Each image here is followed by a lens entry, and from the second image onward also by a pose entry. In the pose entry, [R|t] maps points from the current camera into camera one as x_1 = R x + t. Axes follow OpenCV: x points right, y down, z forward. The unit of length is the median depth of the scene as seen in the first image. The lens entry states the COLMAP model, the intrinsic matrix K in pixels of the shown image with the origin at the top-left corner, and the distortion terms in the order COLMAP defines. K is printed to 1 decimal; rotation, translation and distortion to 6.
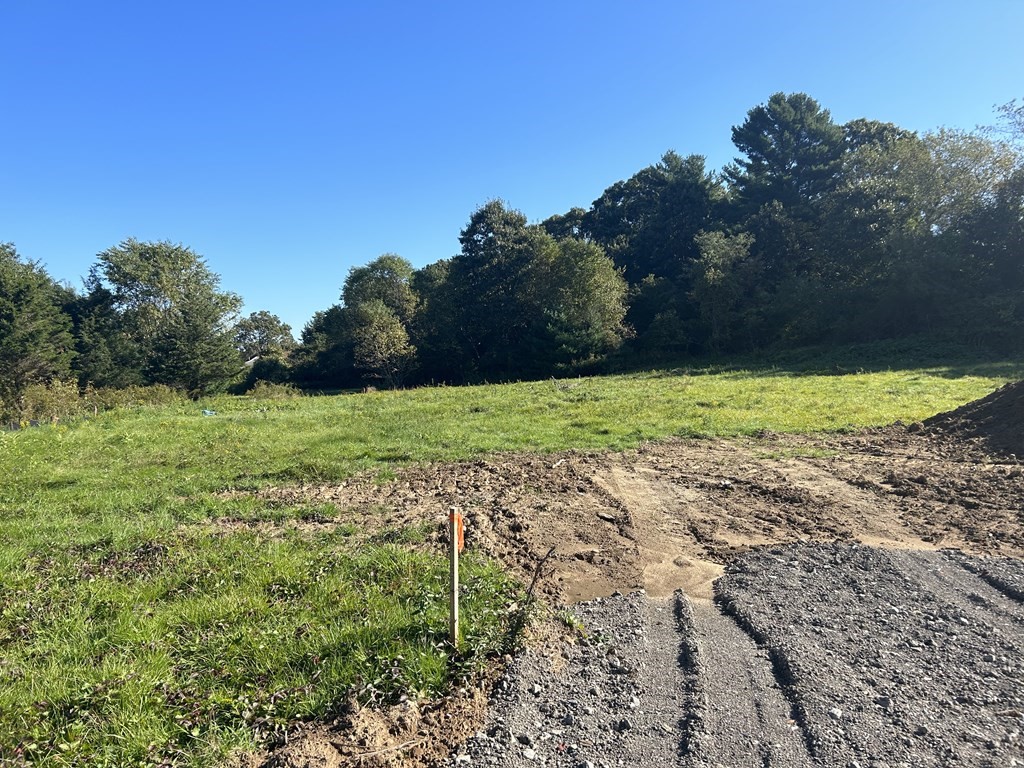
lens RADIAL K [[756.8, 0, 499.5], [0, 756.8, 401.7], [0, 0, 1]] dist [0.069848, -0.056161]
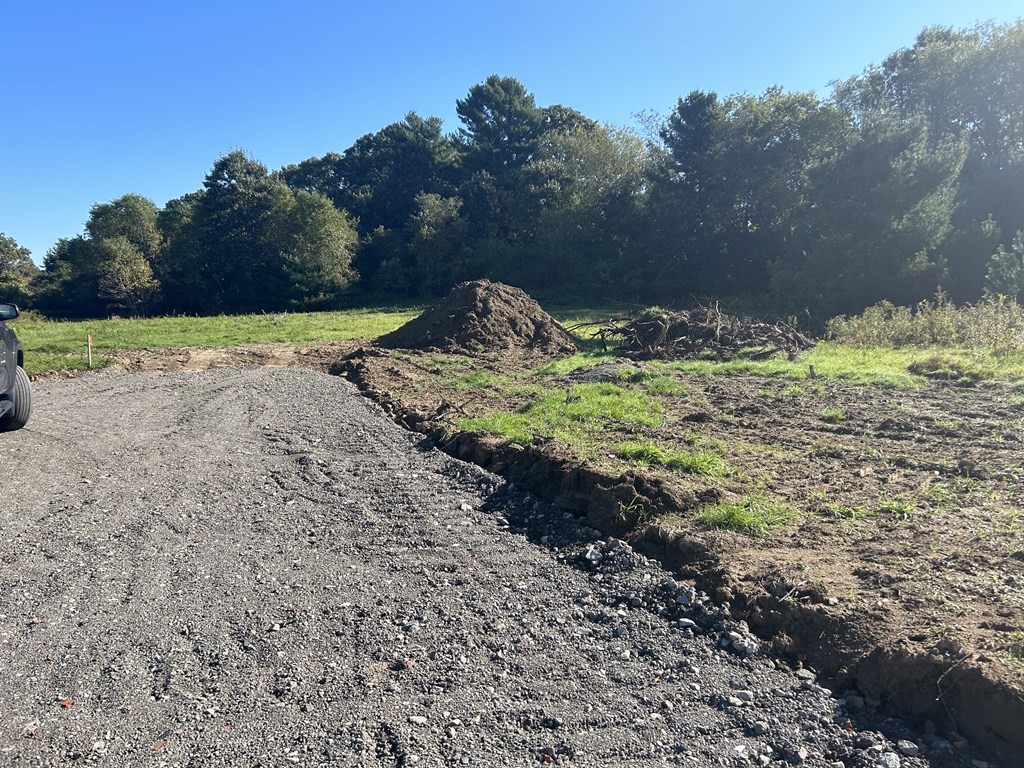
lens RADIAL K [[756.8, 0, 499.5], [0, 756.8, 401.7], [0, 0, 1]] dist [0.069848, -0.056161]
pose [[0.962042, -0.008506, 0.272770, 0.055106], [-0.013977, 0.996667, 0.080377, 0.007134], [-0.272544, -0.081139, 0.958716, -0.214731]]
